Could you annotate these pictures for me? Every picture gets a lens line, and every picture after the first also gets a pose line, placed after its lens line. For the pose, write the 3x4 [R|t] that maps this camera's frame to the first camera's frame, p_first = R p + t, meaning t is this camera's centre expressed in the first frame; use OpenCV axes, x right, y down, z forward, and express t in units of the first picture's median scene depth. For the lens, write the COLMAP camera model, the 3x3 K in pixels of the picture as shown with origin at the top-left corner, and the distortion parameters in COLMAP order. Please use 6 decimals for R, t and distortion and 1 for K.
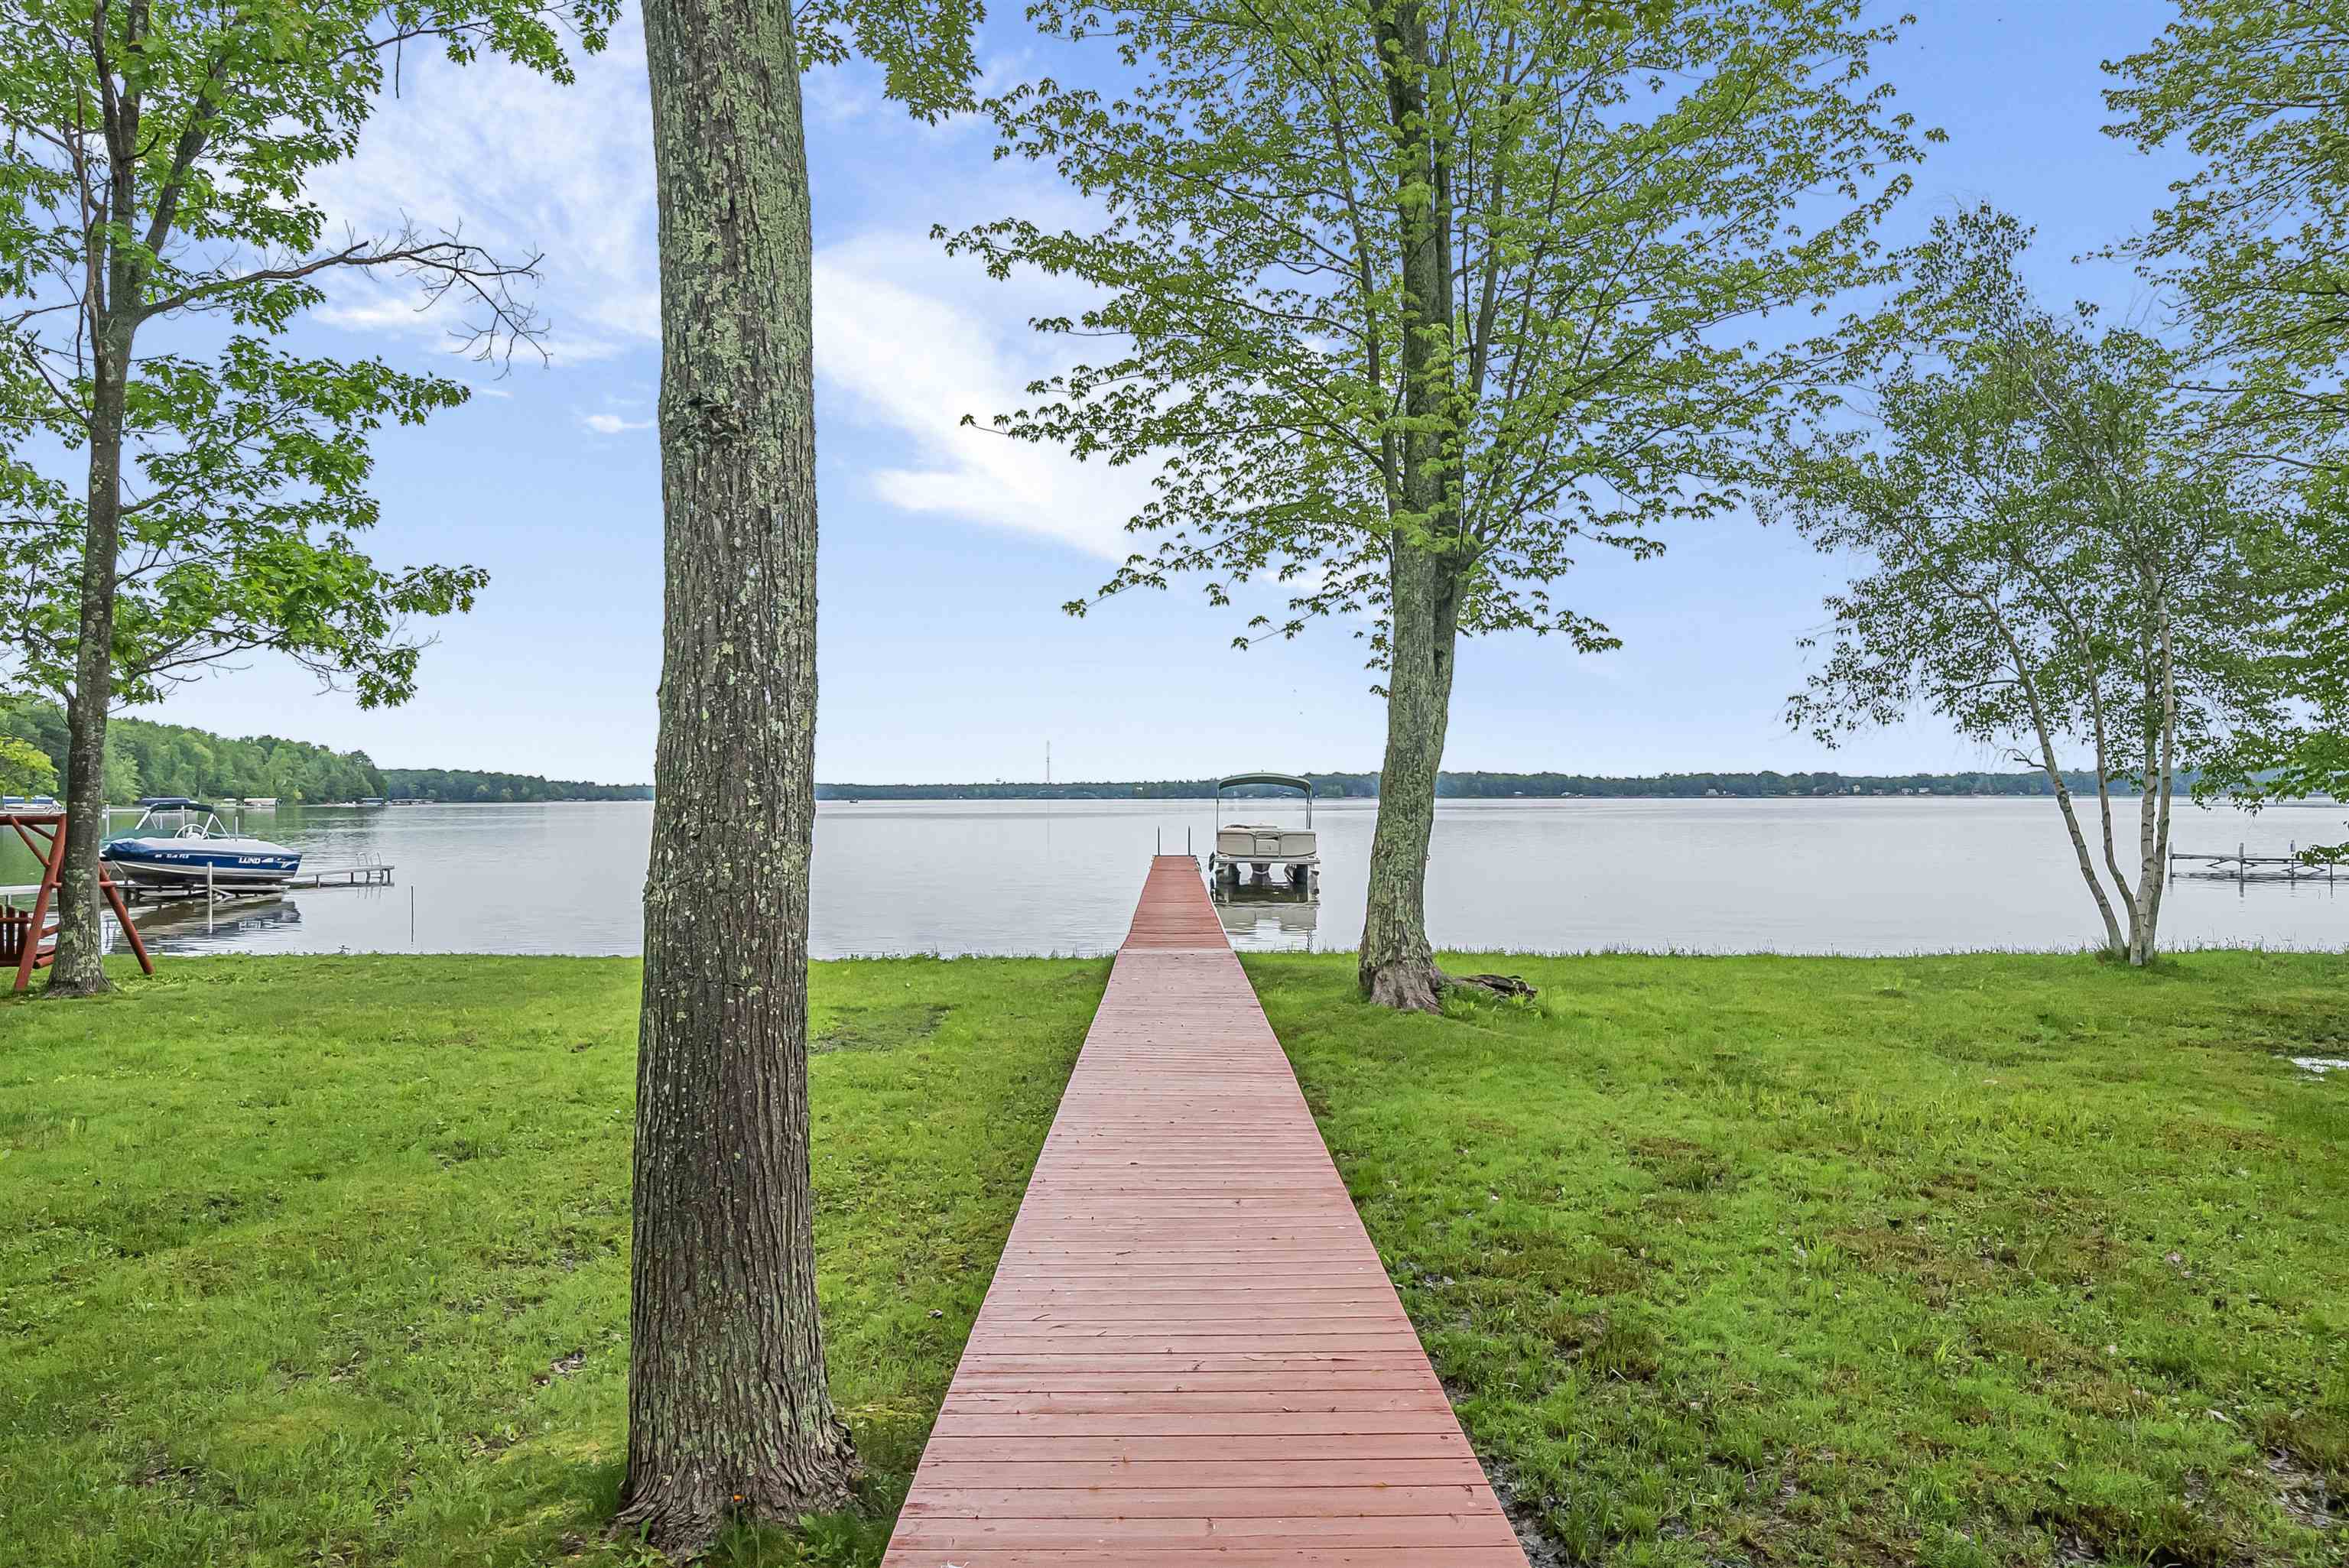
lens RADIAL K [[1605.4, 0, 1179.4], [0, 1605.4, 789.0], [0, 0, 1]] dist [0.013768, 0.002969]
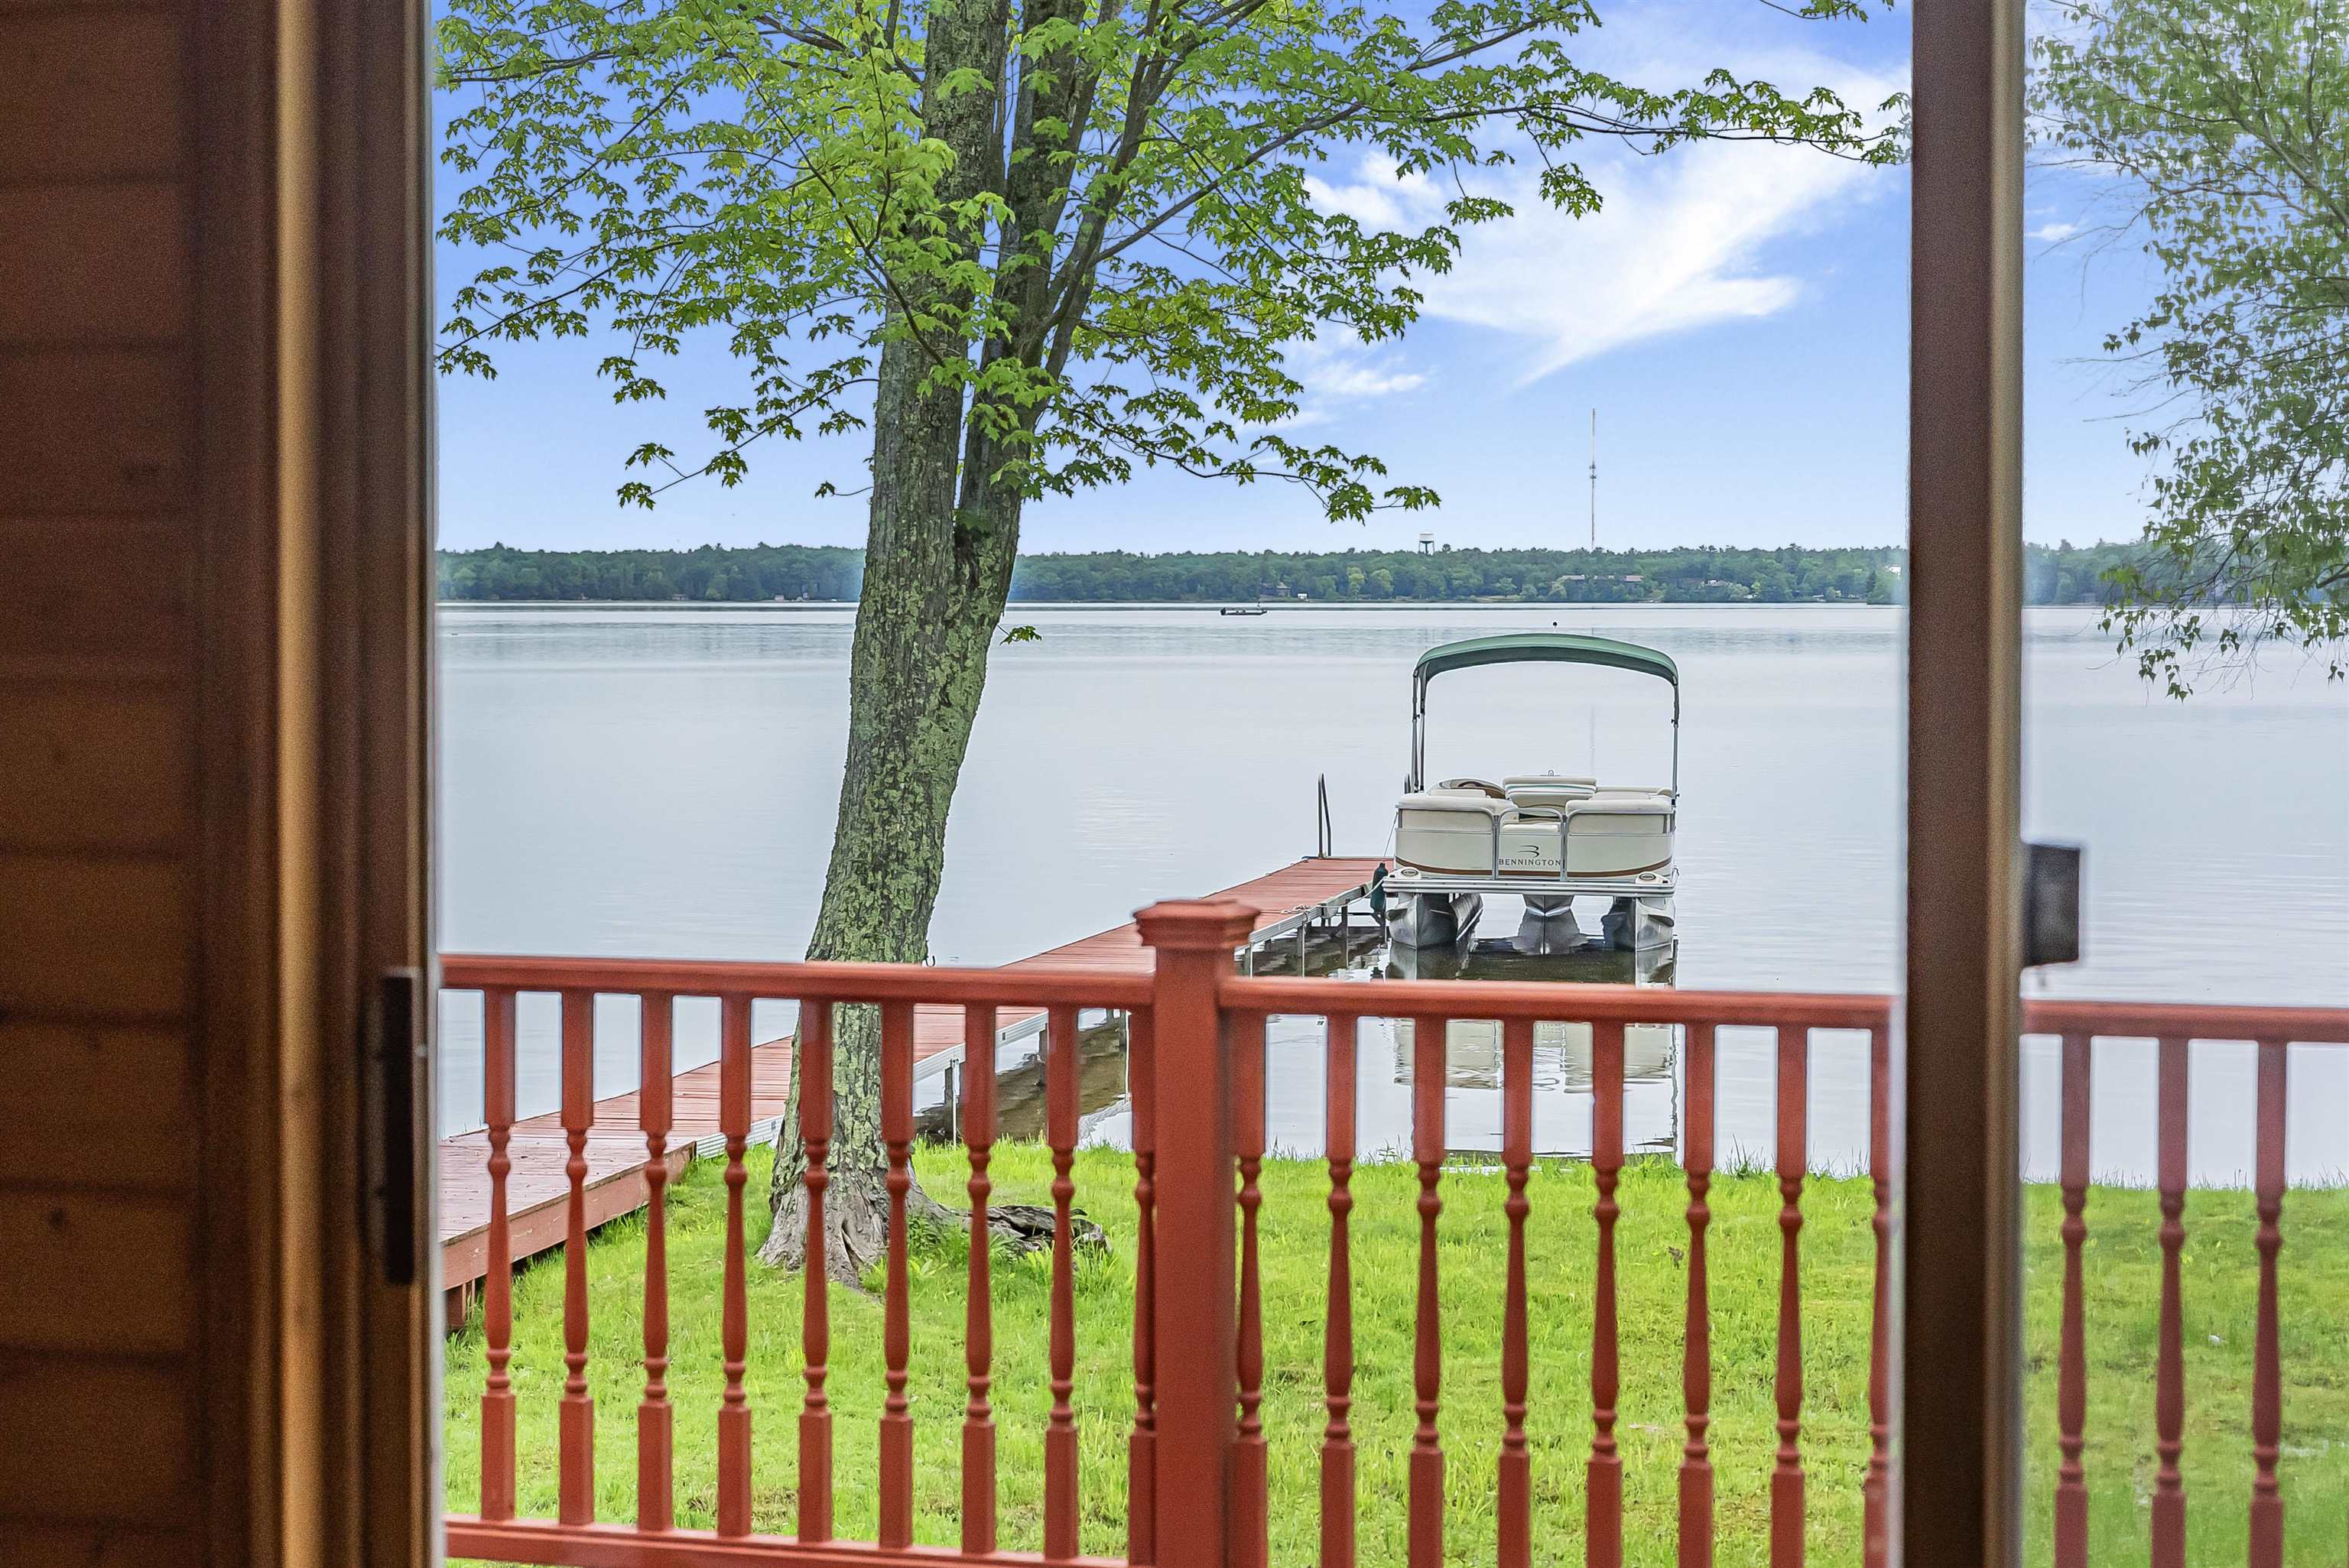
lens RADIAL K [[5151.6, 0, 1179.3], [0, 5151.6, 783.6], [0, 0, 1]] dist [0.076548, 0.000000]
pose [[0.987163, 0.012848, -0.159200, 0.431249], [-0.006569, 0.999182, 0.039907, -0.064372], [0.159583, -0.038349, 0.986439, -0.478977]]
